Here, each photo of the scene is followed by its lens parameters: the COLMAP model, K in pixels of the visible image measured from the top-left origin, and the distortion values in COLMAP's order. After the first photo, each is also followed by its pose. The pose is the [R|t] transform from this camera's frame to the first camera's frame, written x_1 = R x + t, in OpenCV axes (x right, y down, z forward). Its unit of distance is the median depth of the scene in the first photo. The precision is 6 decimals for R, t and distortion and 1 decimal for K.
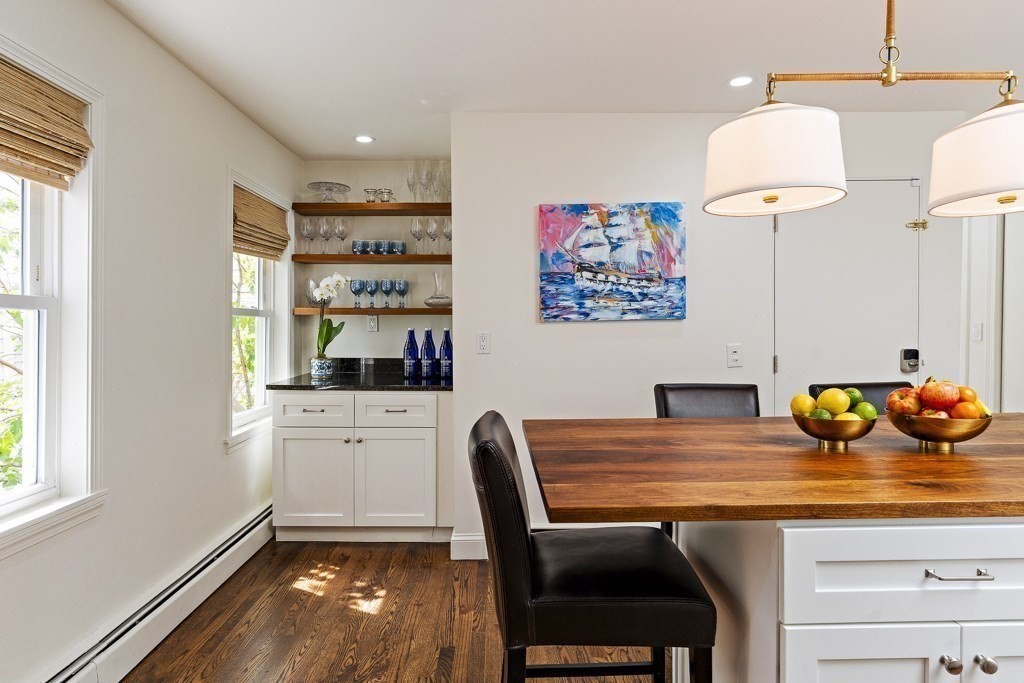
lens RADIAL K [[558.5, 0, 501.1], [0, 558.5, 332.9], [0, 0, 1]] dist [-0.015944, 0.002566]
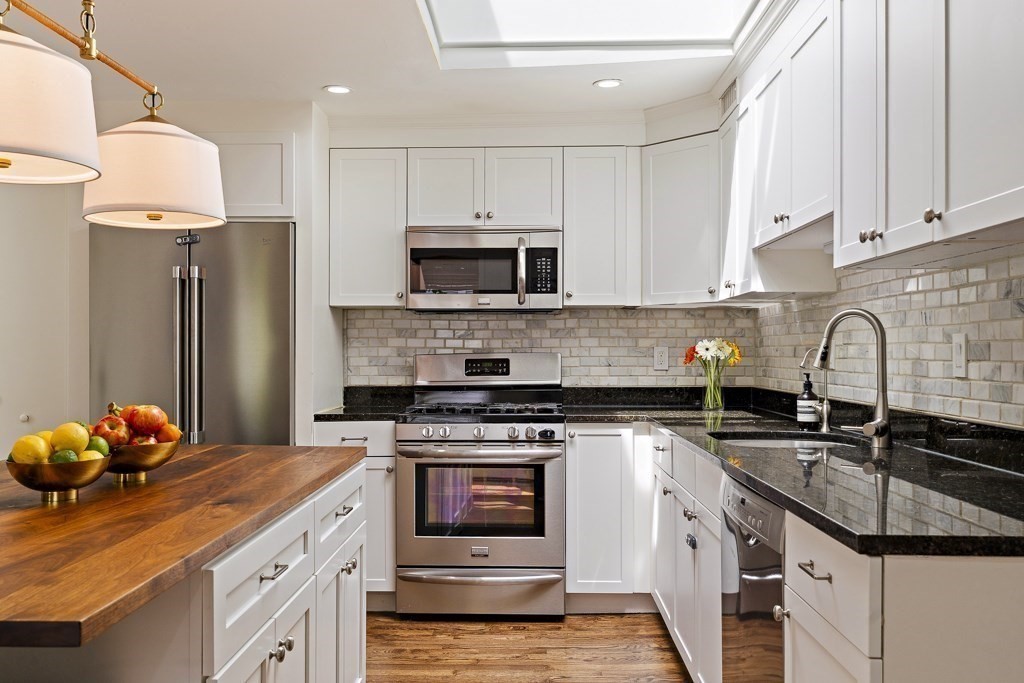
lens RADIAL K [[873.7, 0, 517.6], [0, 873.7, 345.9], [0, 0, 1]] dist [-0.003387, 0.007535]
pose [[0.017288, 0.012476, 0.999773, -0.331436], [0.007974, 0.999889, -0.012615, 0.006099], [-0.999819, 0.008190, 0.017187, 0.178429]]
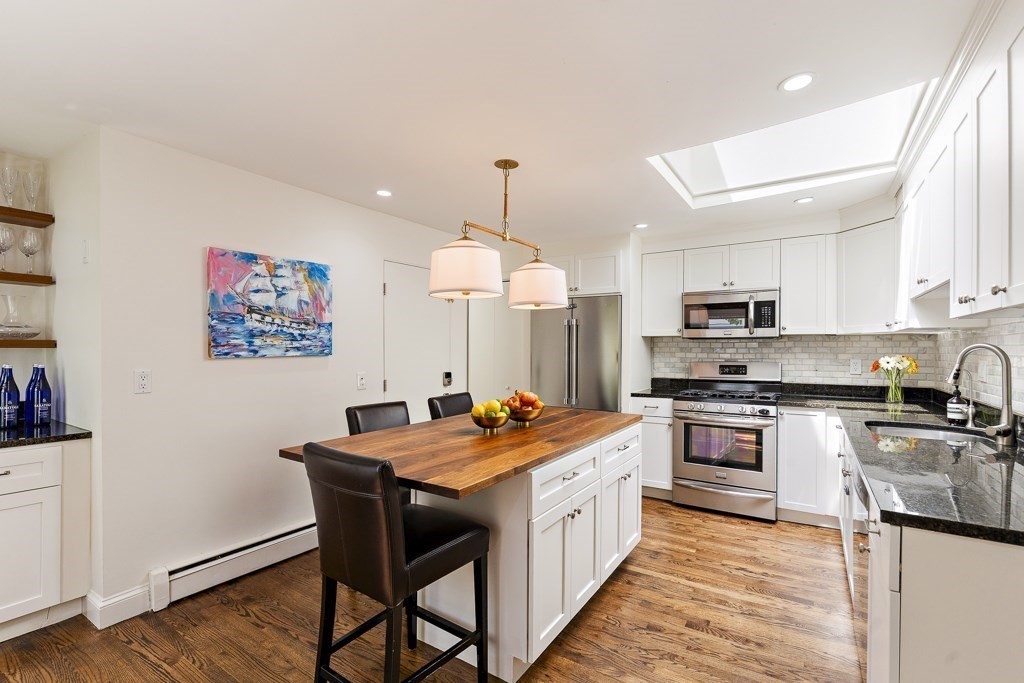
lens RADIAL K [[464.4, 0, 518.1], [0, 464.4, 345.5], [0, 0, 1]] dist [-0.009311, -0.000145]
pose [[0.537045, 0.012264, 0.843464, -0.352125], [0.000780, 0.999887, -0.015035, -0.030989], [-0.843553, 0.008733, 0.536975, 0.048138]]
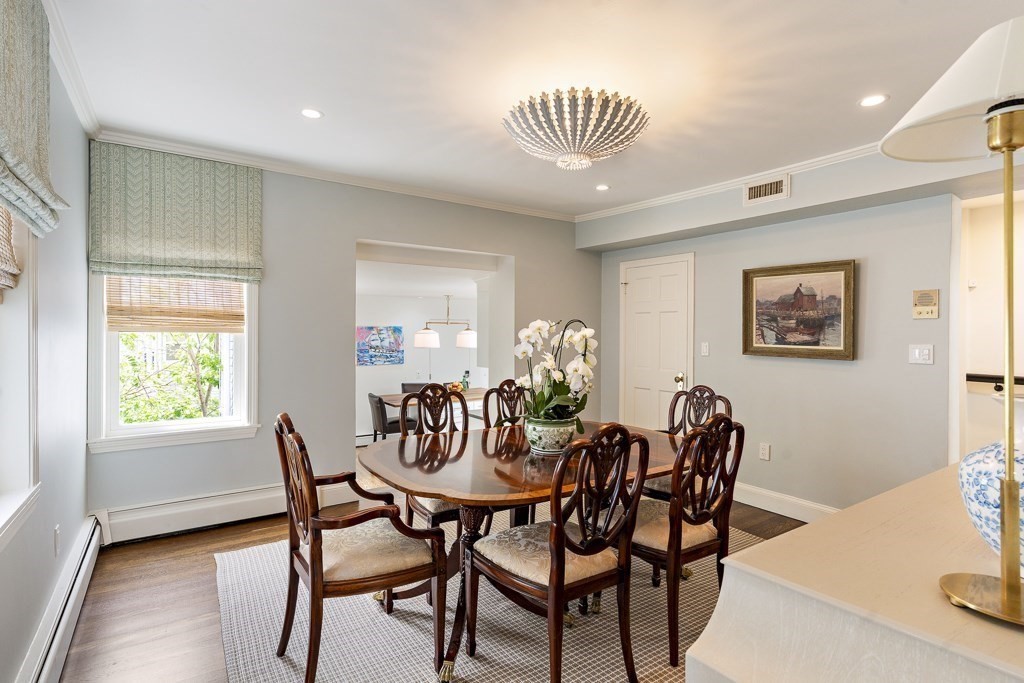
lens RADIAL K [[522.7, 0, 513.2], [0, 522.7, 337.7], [0, 0, 1]] dist [0.000848, 0.000010]
pose [[0.833957, 0.000742, 0.551828, -0.784620], [-0.009689, 0.999865, 0.013298, -0.216586], [-0.551744, -0.016436, 0.833852, -1.806944]]
